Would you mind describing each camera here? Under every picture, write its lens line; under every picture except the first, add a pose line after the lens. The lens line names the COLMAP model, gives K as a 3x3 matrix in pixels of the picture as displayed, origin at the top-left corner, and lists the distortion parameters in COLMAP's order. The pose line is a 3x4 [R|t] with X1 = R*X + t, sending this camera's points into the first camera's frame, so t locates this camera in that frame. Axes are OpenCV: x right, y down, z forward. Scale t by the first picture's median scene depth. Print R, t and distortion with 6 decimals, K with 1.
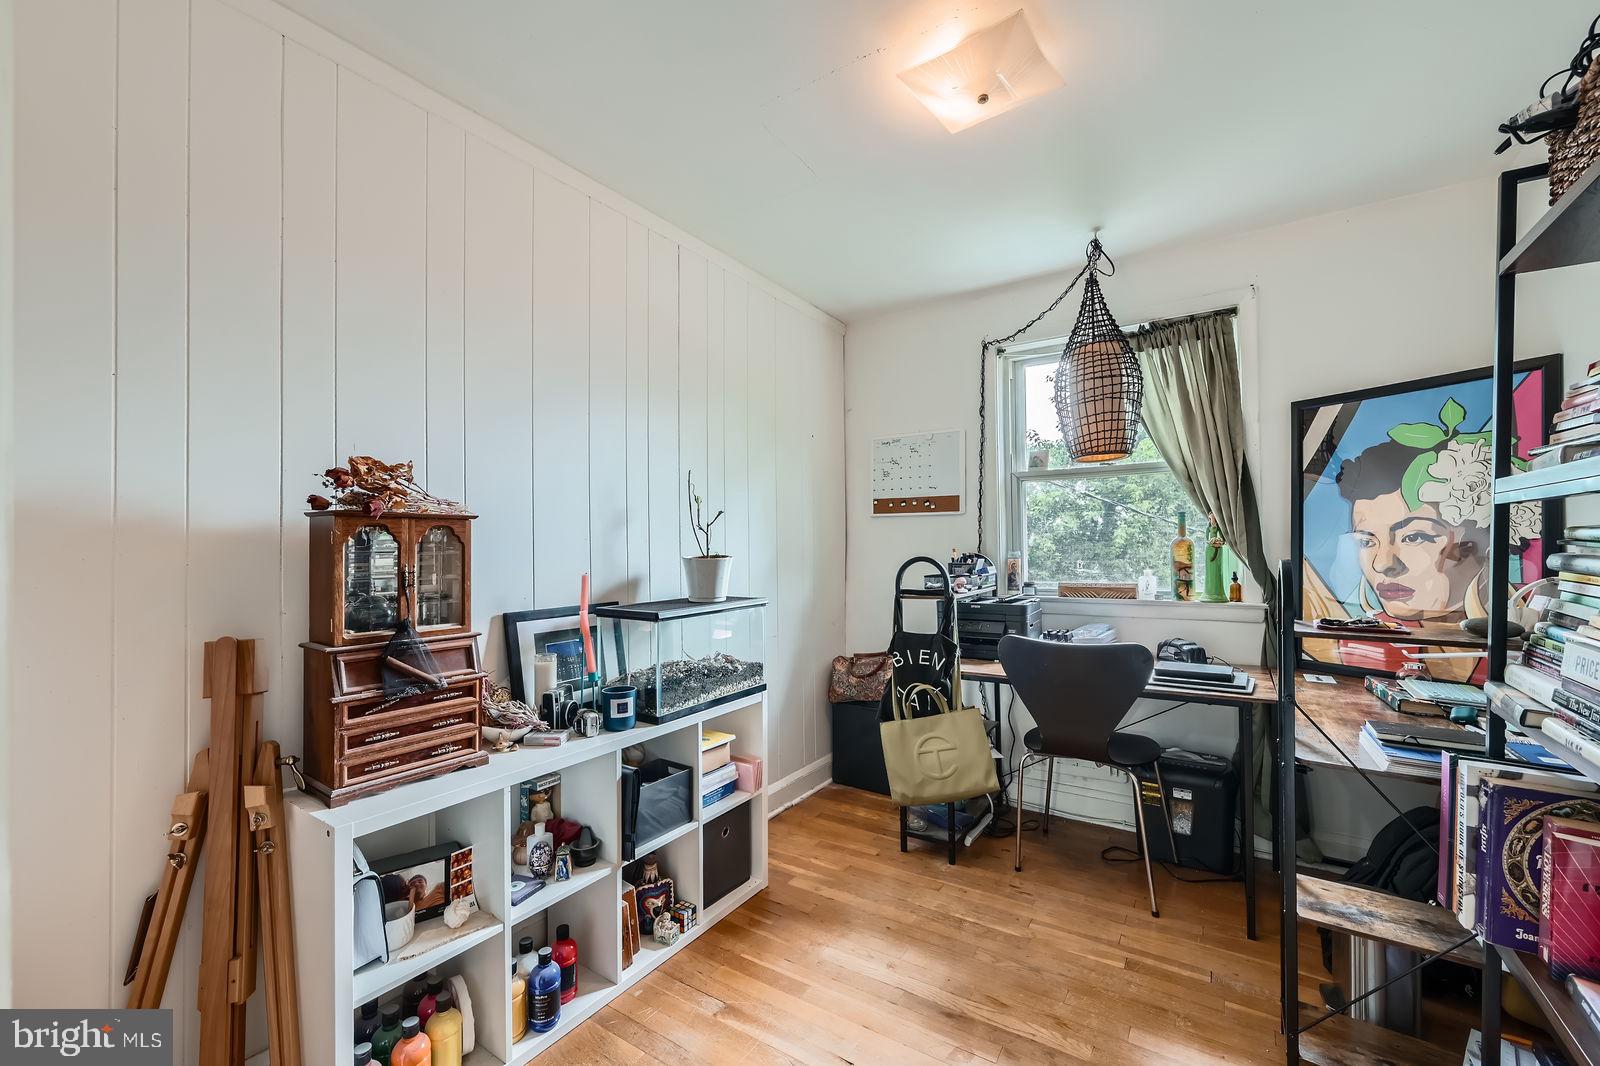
lens RADIAL K [[638.8, 0, 797.2], [0, 638.8, 545.4], [0, 0, 1]] dist [-0.001478, -0.000311]
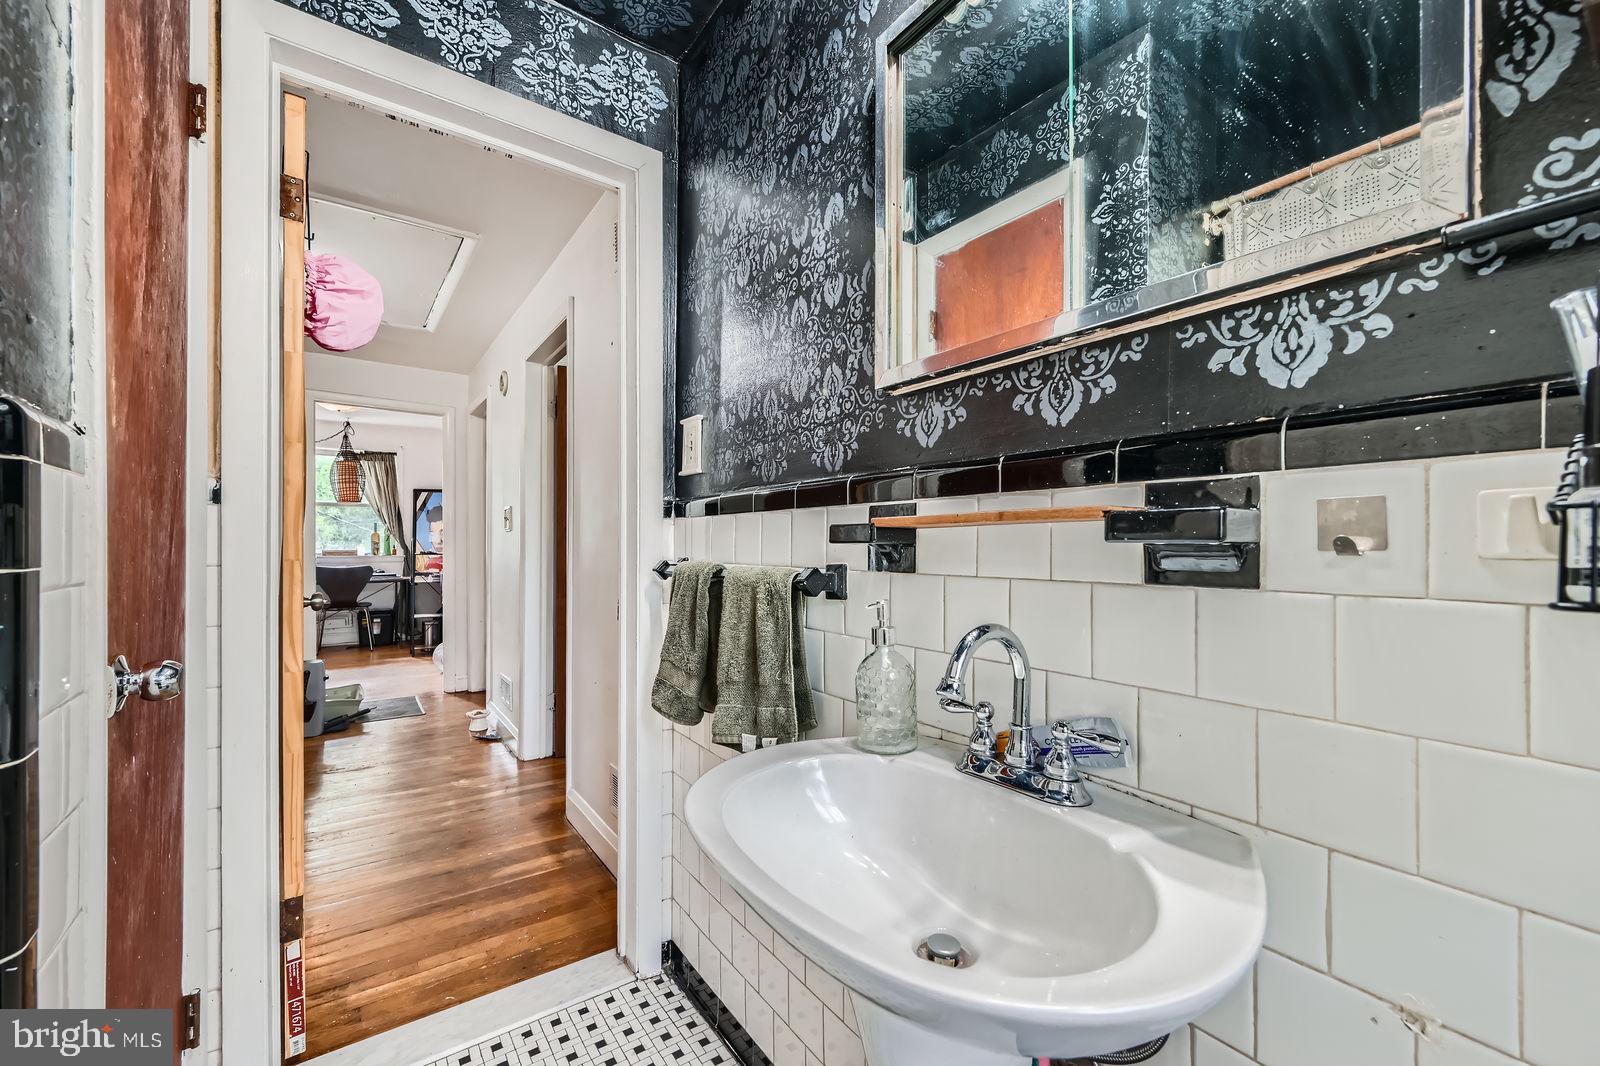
lens RADIAL K [[638.8, 0, 795.9], [0, 638.8, 540.1], [0, 0, 1]] dist [-0.001478, -0.000311]
pose [[0.365970, 0.011786, 0.930552, -1.341808], [-0.016524, 0.999844, -0.006166, 0.008521], [-0.930480, -0.013120, 0.366108, -1.754484]]
